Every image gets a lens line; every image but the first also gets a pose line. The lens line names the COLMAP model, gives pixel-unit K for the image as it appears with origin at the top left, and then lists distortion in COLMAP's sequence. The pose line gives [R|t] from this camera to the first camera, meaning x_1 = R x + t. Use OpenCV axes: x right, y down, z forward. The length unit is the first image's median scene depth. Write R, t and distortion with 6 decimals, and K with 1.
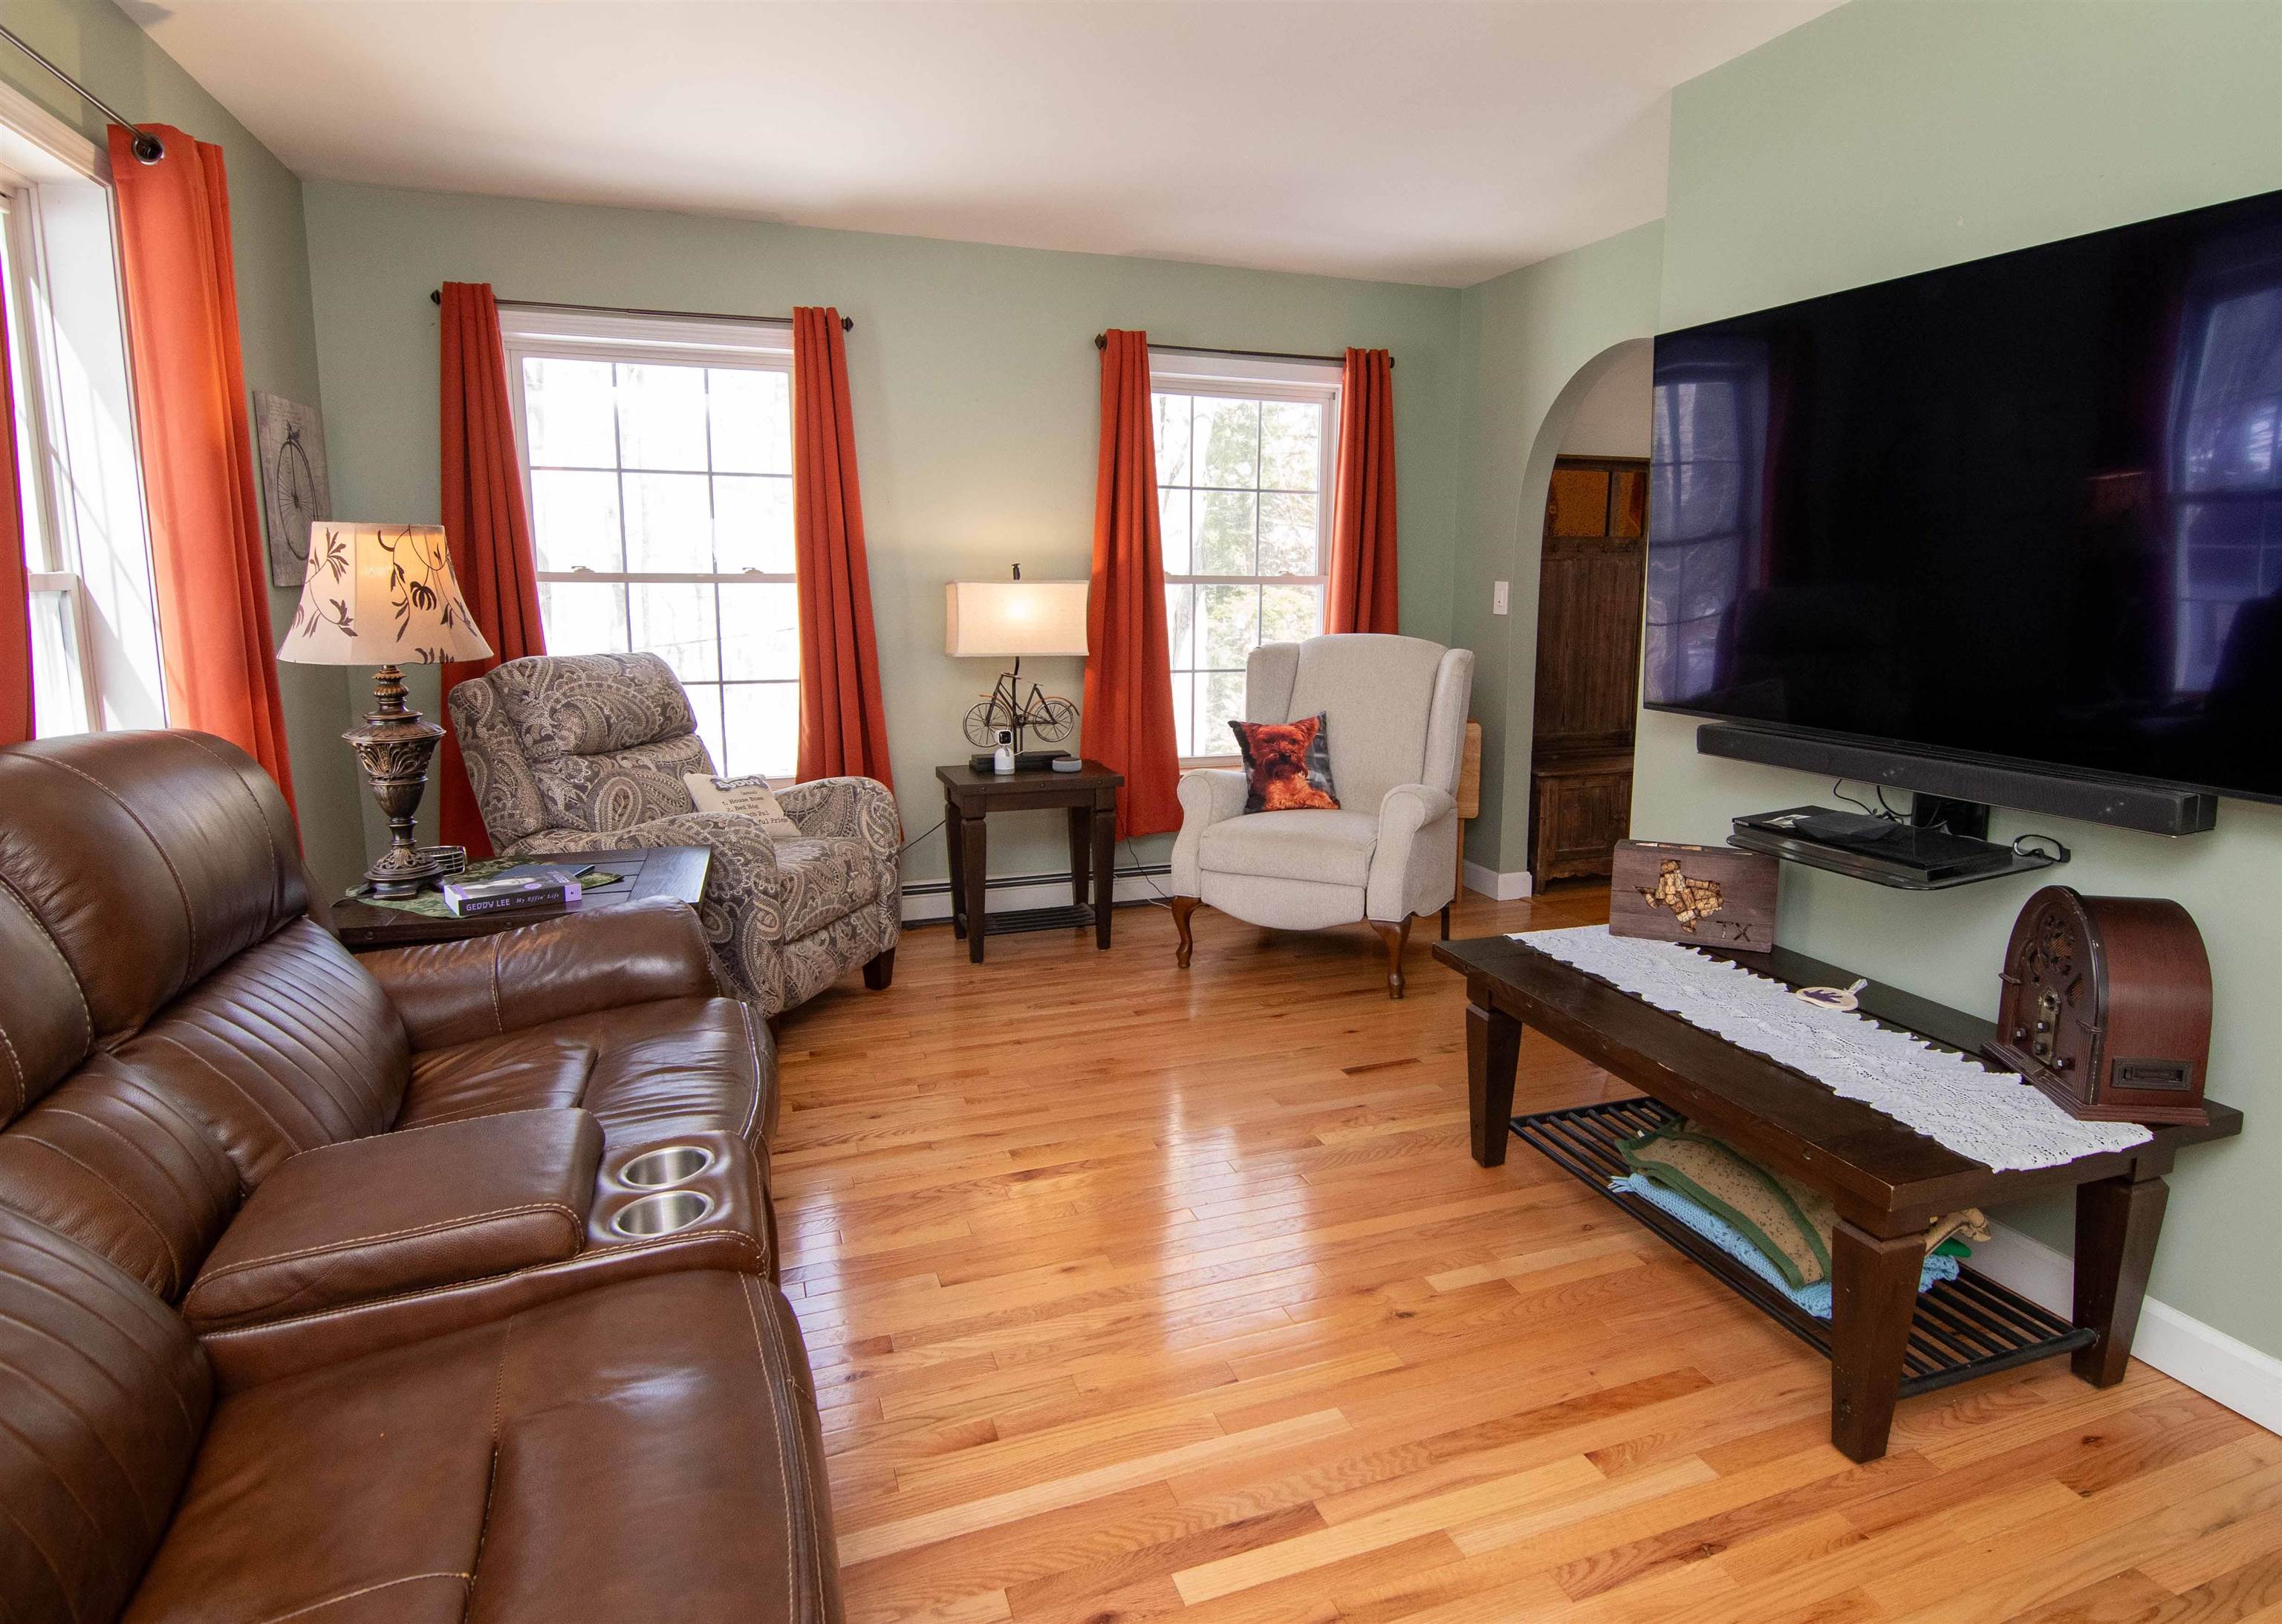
lens RADIAL K [[1271.3, 0, 1142.9], [0, 1271.3, 781.6], [0, 0, 1]] dist [-0.013343, -0.000936]
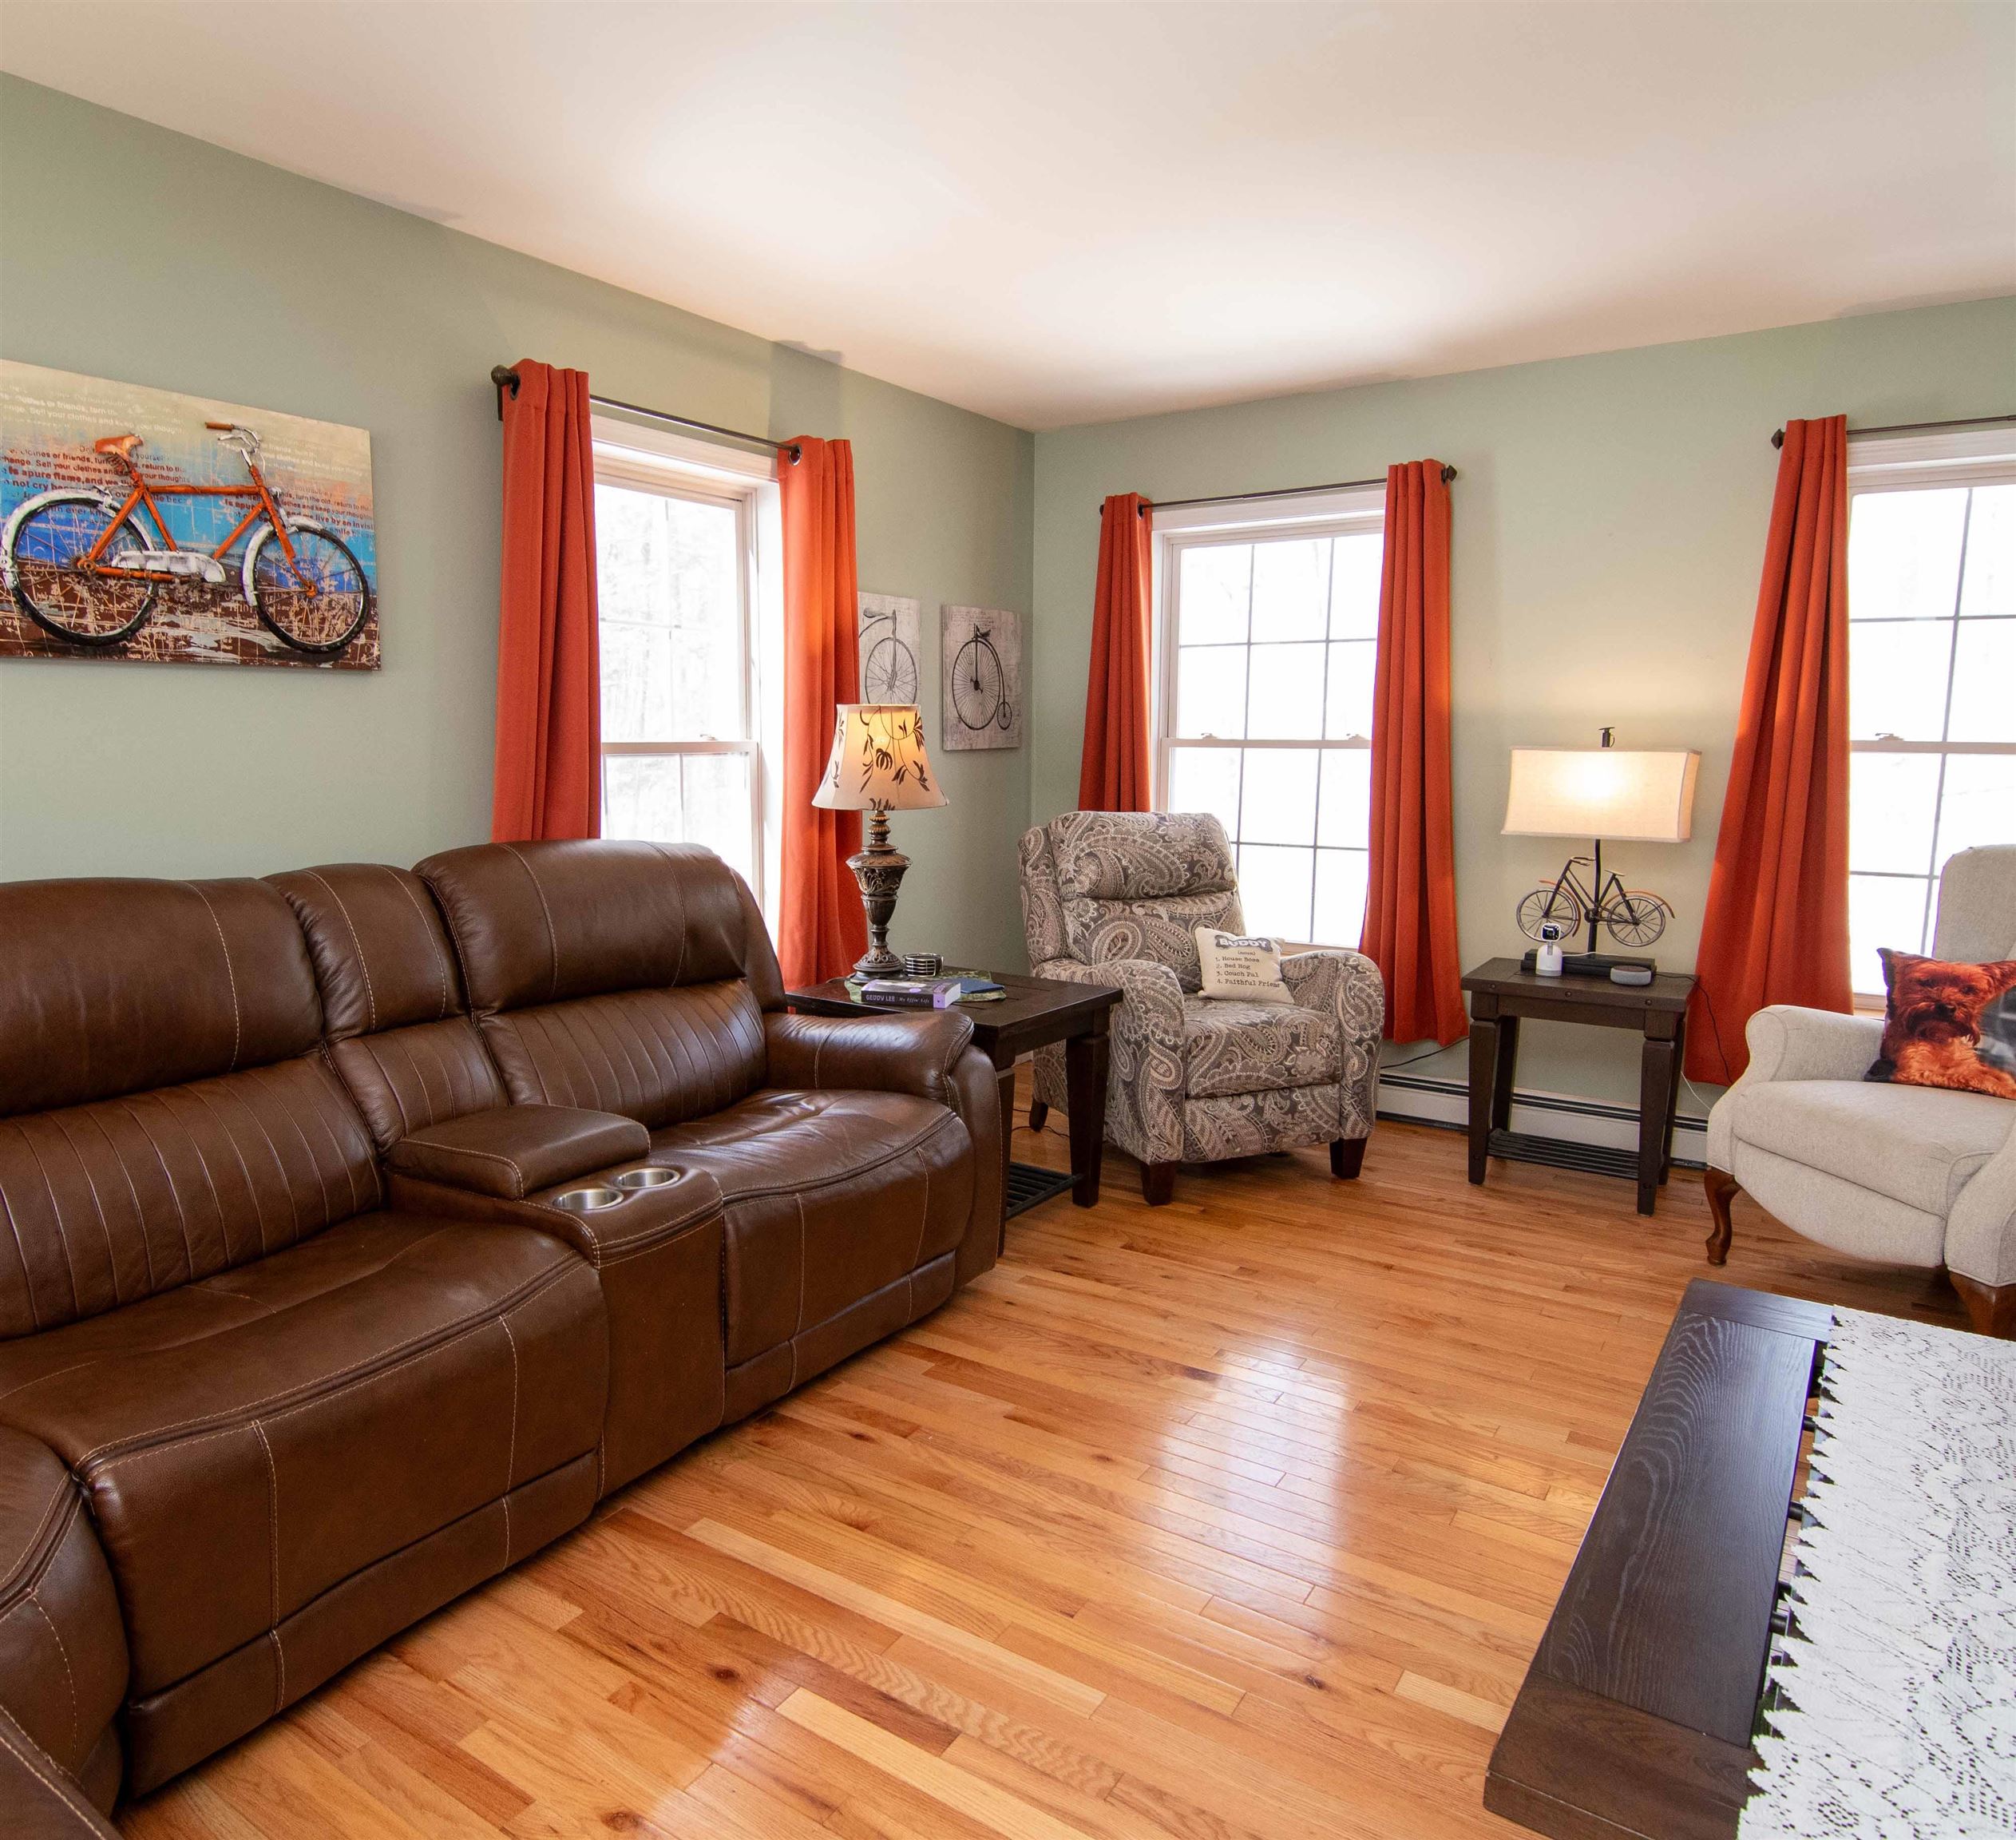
lens RADIAL K [[1349.1, 0, 1008.0], [0, 1349.1, 920.0], [0, 0, 1]] dist [0.008449, -0.039988]
pose [[0.578052, 0.106781, -0.808983, 0.464049], [-0.127680, 0.991025, 0.039577, -0.036743], [0.805949, 0.080414, 0.586498, 0.204723]]
